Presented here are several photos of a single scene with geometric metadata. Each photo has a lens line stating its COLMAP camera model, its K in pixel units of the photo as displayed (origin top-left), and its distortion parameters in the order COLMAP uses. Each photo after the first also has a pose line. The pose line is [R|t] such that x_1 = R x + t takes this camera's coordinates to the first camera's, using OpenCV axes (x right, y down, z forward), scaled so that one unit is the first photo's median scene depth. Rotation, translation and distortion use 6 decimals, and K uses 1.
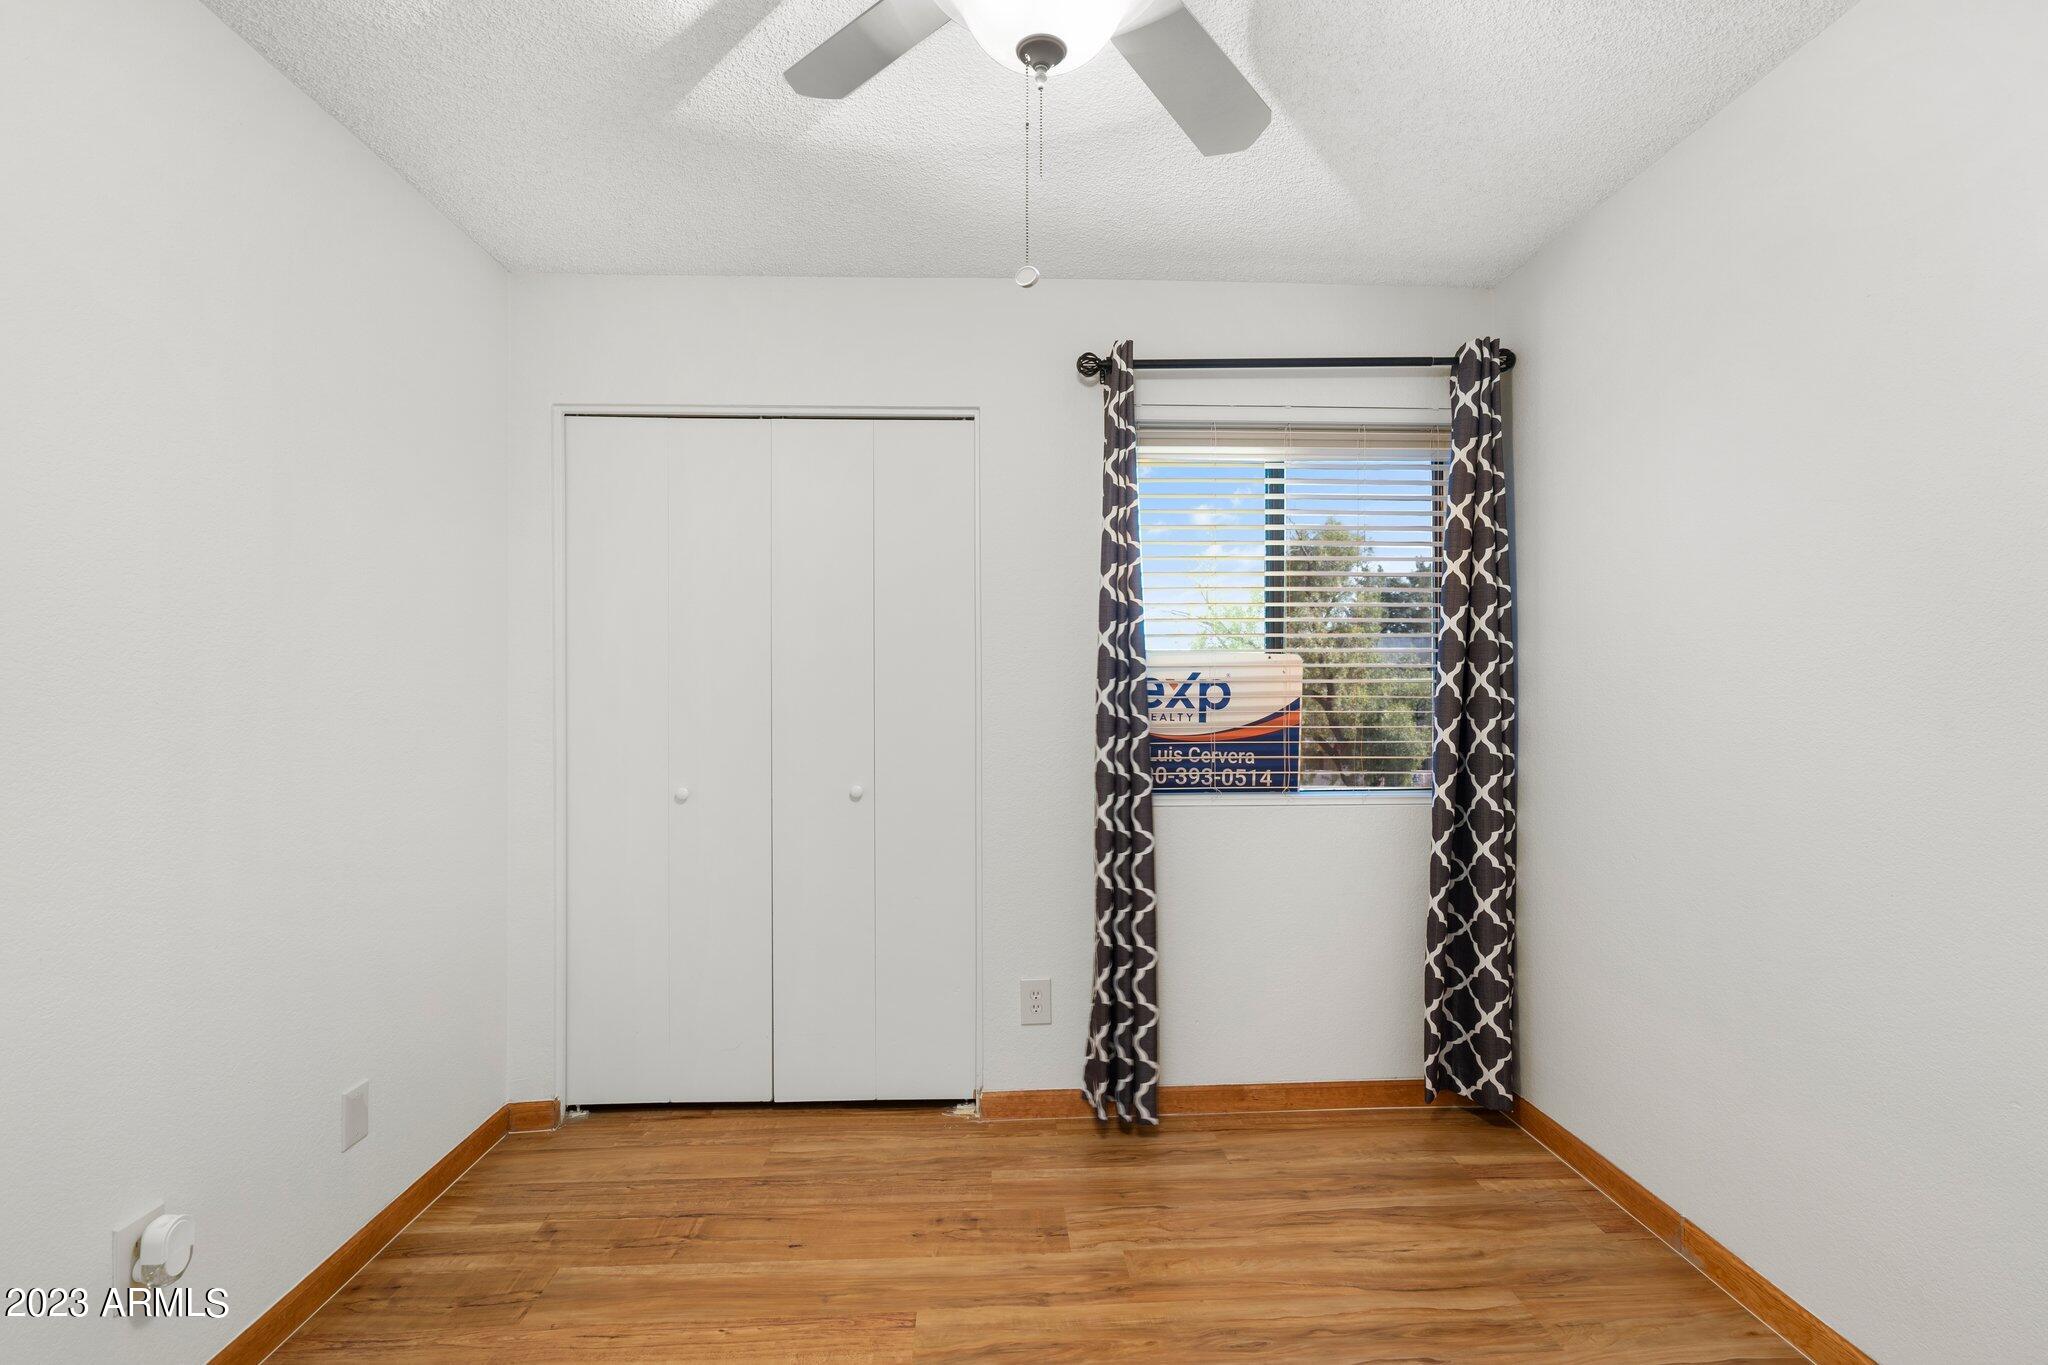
lens RADIAL K [[940.9, 0, 1026.4], [0, 940.9, 684.3], [0, 0, 1]] dist [-0.004708, 0.004428]
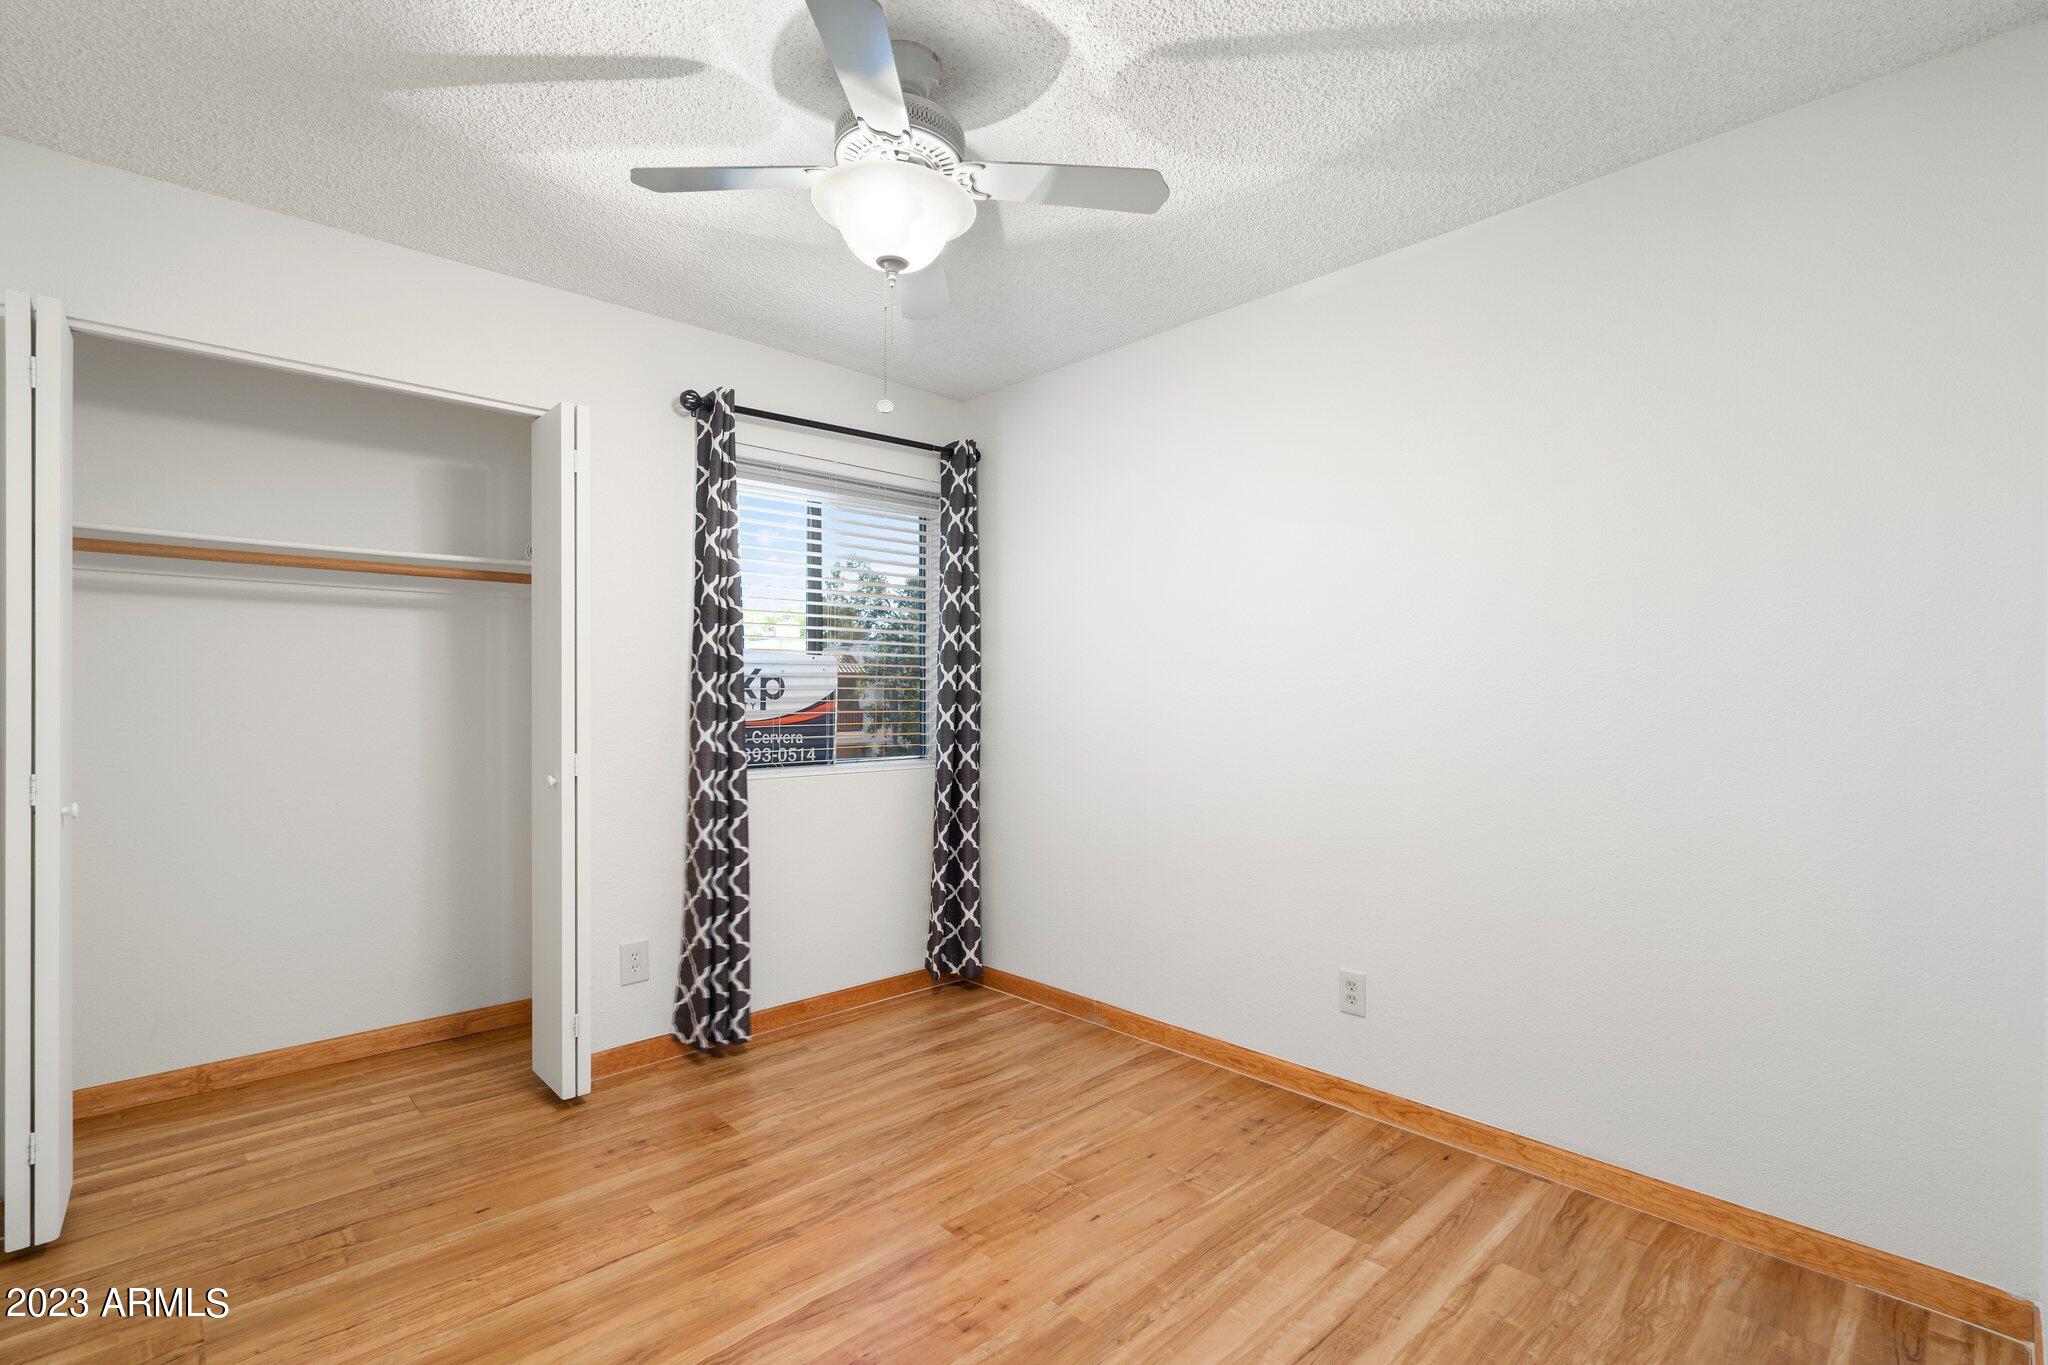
lens RADIAL K [[917.5, 0, 1024.0], [0, 917.5, 682.5], [0, 0, 1]] dist [0.000646, 0.000058]
pose [[0.766713, 0.008789, 0.641930, -0.348739], [-0.003678, 0.999950, -0.009298, 0.016585], [-0.641980, 0.004768, 0.766707, -0.130243]]
